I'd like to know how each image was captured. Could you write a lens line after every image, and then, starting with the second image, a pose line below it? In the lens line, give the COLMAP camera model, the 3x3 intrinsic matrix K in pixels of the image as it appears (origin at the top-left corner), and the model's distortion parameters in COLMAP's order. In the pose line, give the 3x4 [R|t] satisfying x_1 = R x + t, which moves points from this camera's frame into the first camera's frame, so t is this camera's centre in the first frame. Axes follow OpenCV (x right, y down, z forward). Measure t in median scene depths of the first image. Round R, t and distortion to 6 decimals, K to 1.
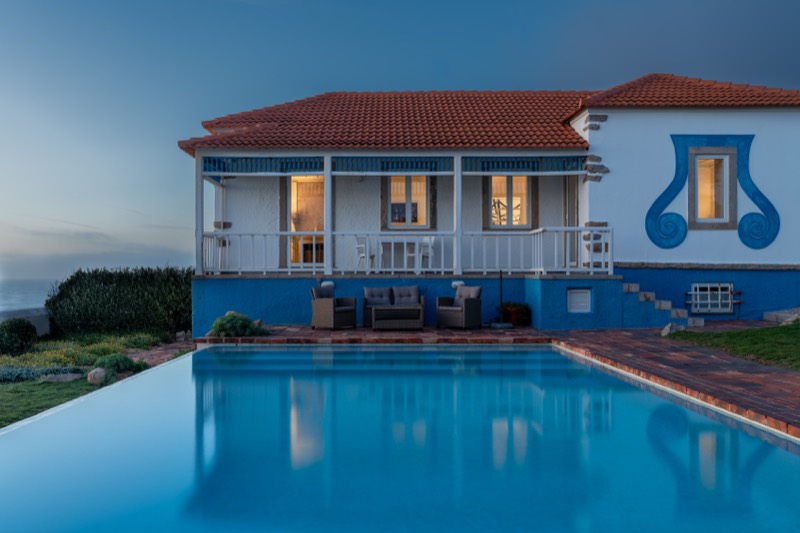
lens RADIAL K [[671.4, 0, 369.8], [0, 671.4, 268.7], [0, 0, 1]] dist [0.000364, -0.001869]
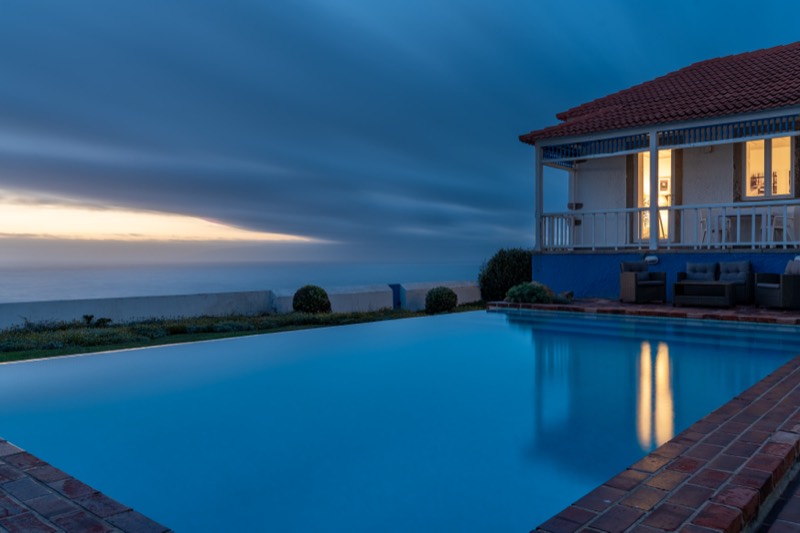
lens RADIAL K [[632.1, 0, 400.0], [0, 632.1, 266.5], [0, 0, 1]] dist [0.010960, 0.002187]
pose [[0.767303, 0.009395, -0.641216, 0.256854], [0.007713, 0.999685, 0.023877, 0.008520], [0.641238, -0.023266, 0.766989, 0.022931]]
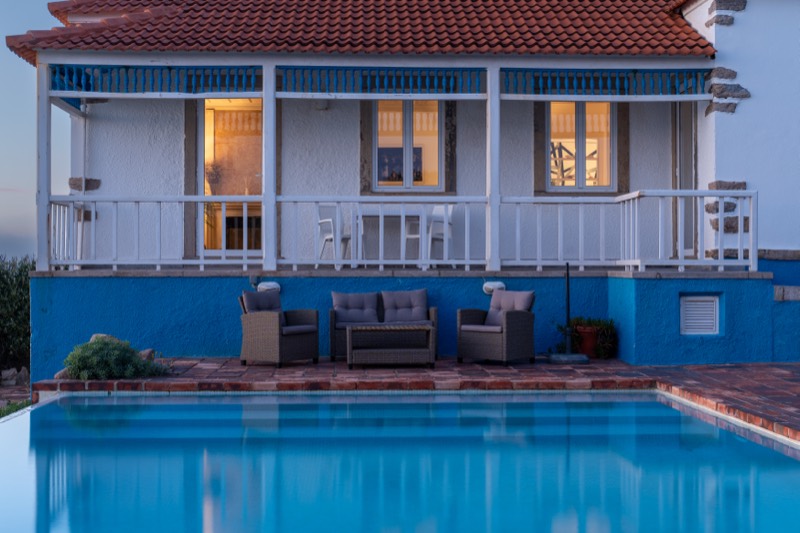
lens RADIAL K [[1141.8, 0, 389.1], [0, 1141.8, 255.9], [0, 0, 1]] dist [0.005179, -0.000958]
pose [[0.998935, 0.002117, 0.046087, -0.004702], [-0.001934, 0.999990, -0.004017, 0.000128], [-0.046095, 0.003923, 0.998929, 0.015399]]
